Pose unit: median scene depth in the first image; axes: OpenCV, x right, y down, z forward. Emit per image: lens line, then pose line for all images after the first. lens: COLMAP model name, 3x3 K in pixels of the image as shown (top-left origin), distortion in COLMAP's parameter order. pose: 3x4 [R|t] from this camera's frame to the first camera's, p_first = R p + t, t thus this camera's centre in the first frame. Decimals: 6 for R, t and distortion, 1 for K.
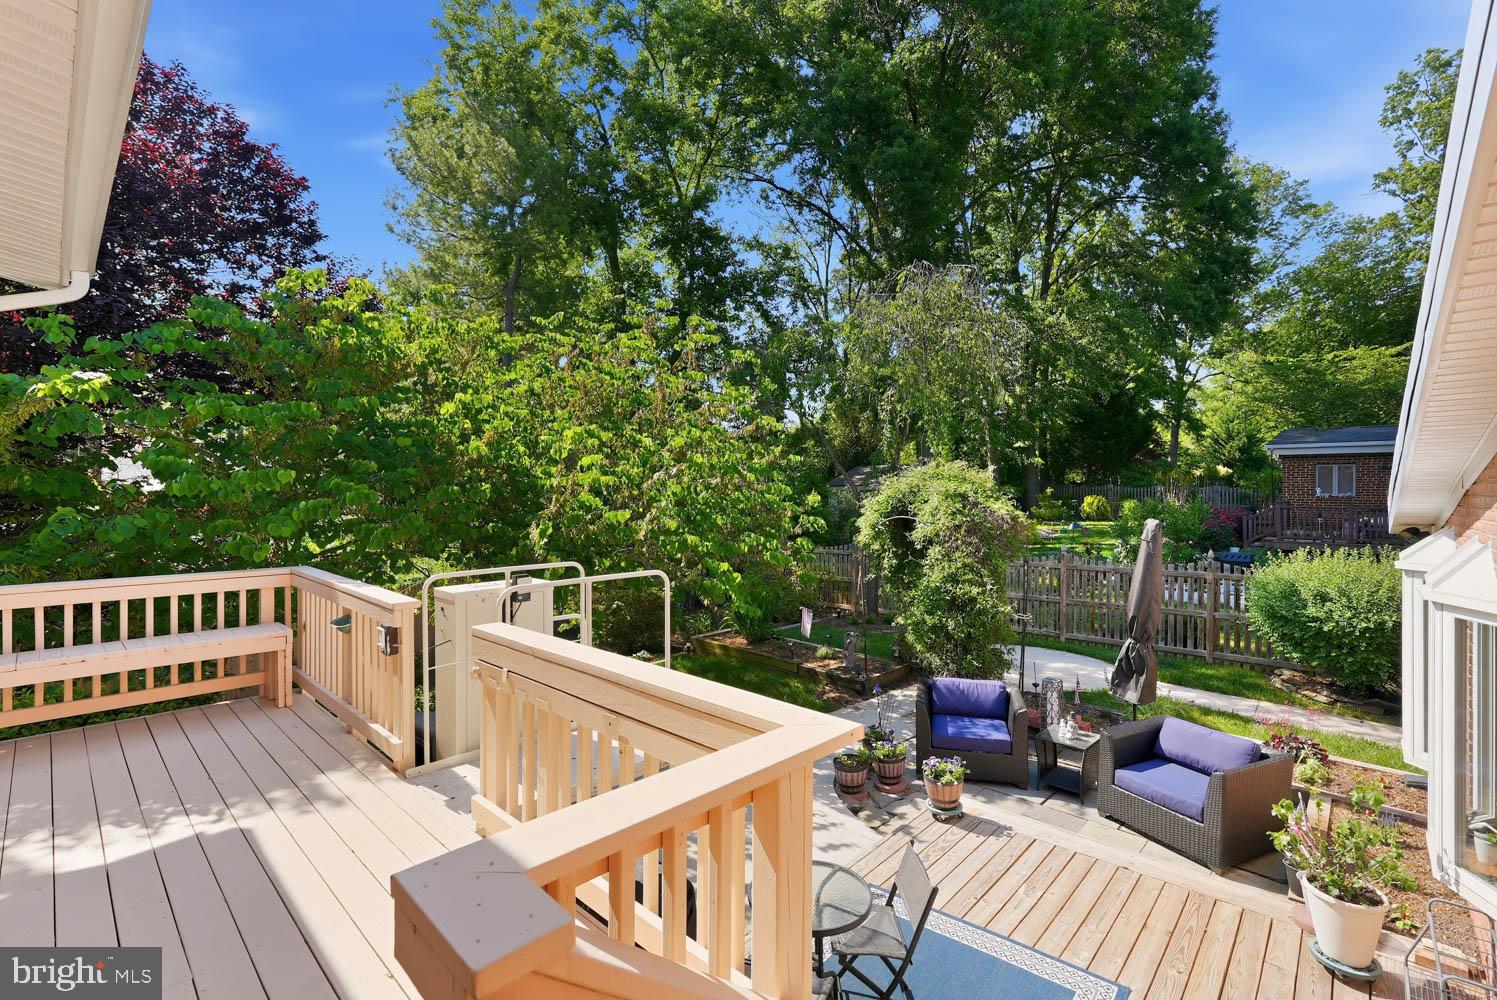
lens RADIAL K [[660.0, 0, 742.2], [0, 660.0, 497.5], [0, 0, 1]] dist [-0.020539, 0.009012]
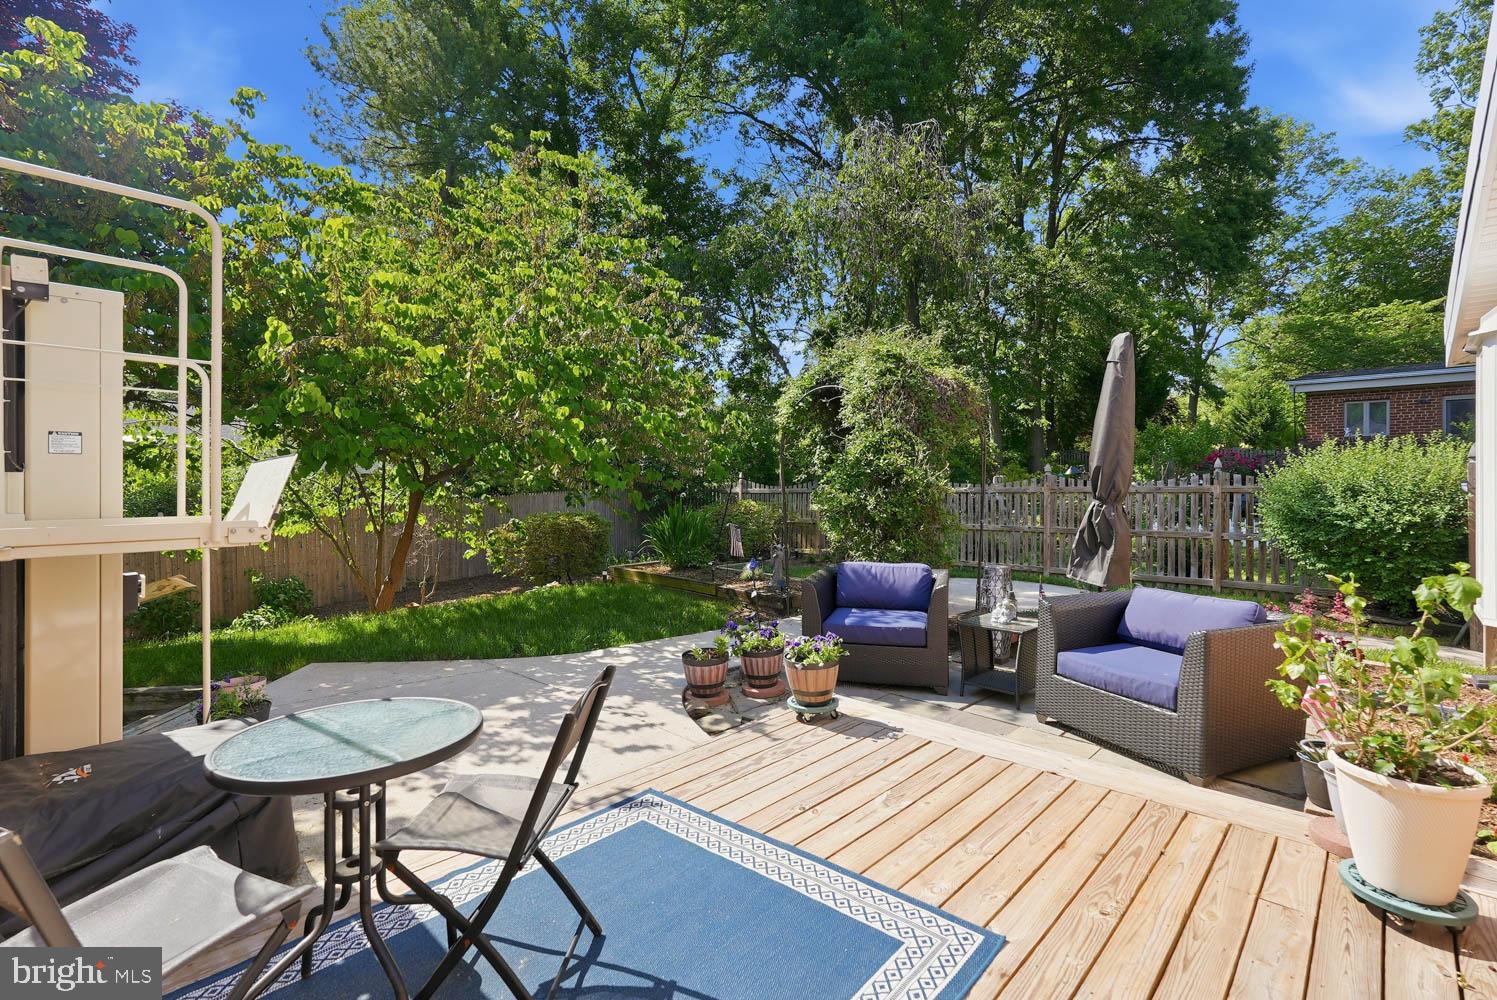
lens RADIAL K [[669.0, 0, 745.9], [0, 669.0, 487.2], [0, 0, 1]] dist [-0.018506, 0.008903]
pose [[0.999917, 0.001229, -0.012811, 0.169189], [-0.001259, 0.999997, -0.002315, 0.166486], [0.012809, 0.002330, 0.999915, 0.195741]]
